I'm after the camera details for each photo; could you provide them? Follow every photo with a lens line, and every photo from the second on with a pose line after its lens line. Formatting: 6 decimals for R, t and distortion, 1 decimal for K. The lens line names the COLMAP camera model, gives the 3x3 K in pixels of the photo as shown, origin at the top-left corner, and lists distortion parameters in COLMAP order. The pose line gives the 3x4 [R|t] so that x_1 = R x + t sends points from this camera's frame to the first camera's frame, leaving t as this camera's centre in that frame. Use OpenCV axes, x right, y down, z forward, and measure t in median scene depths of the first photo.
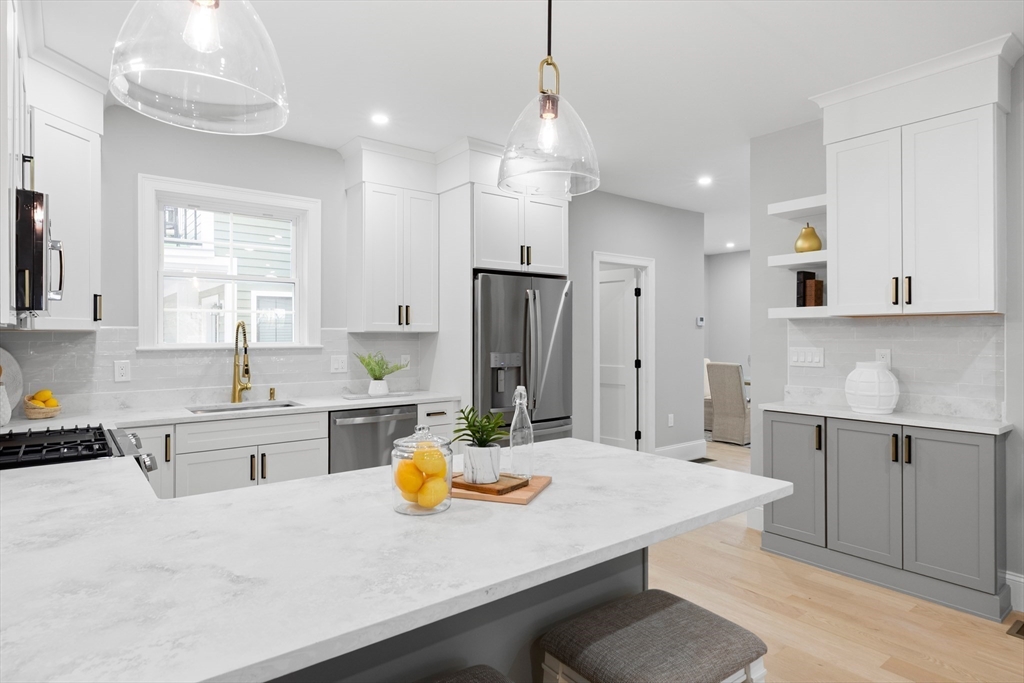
lens RADIAL K [[566.3, 0, 512.1], [0, 566.3, 336.4], [0, 0, 1]] dist [-0.002336, -0.000380]
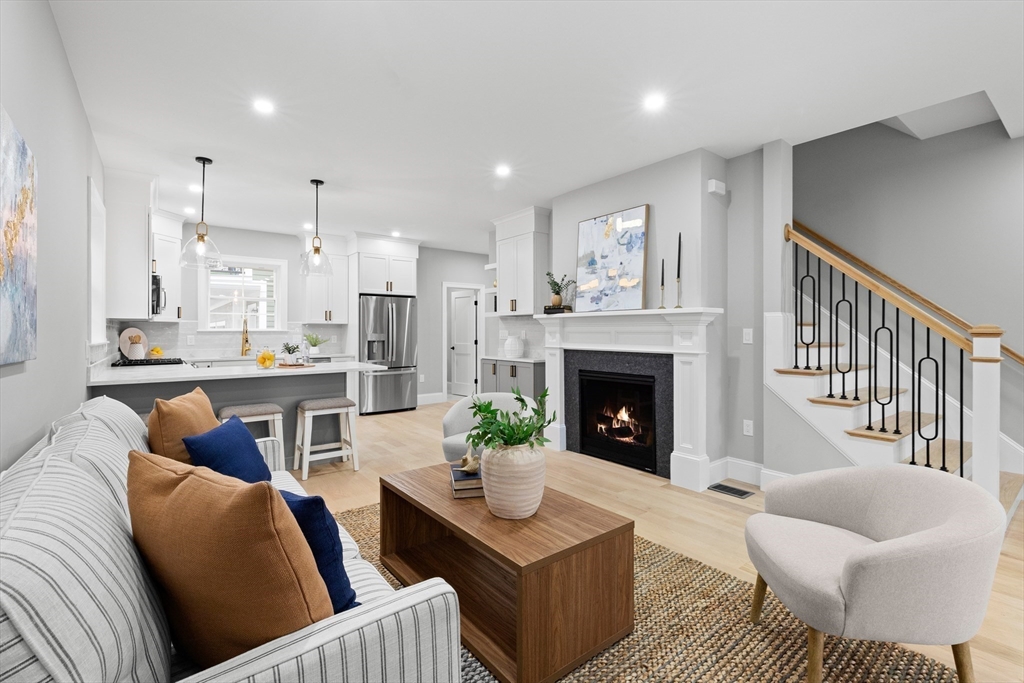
lens RADIAL K [[452.4, 0, 510.7], [0, 452.4, 335.3], [0, 0, 1]] dist [0.000764, 0.000024]
pose [[0.999990, -0.000904, -0.004327, 0.549219], [0.000925, 0.999988, 0.004854, 0.030274], [0.004323, -0.004858, 0.999979, -0.738074]]
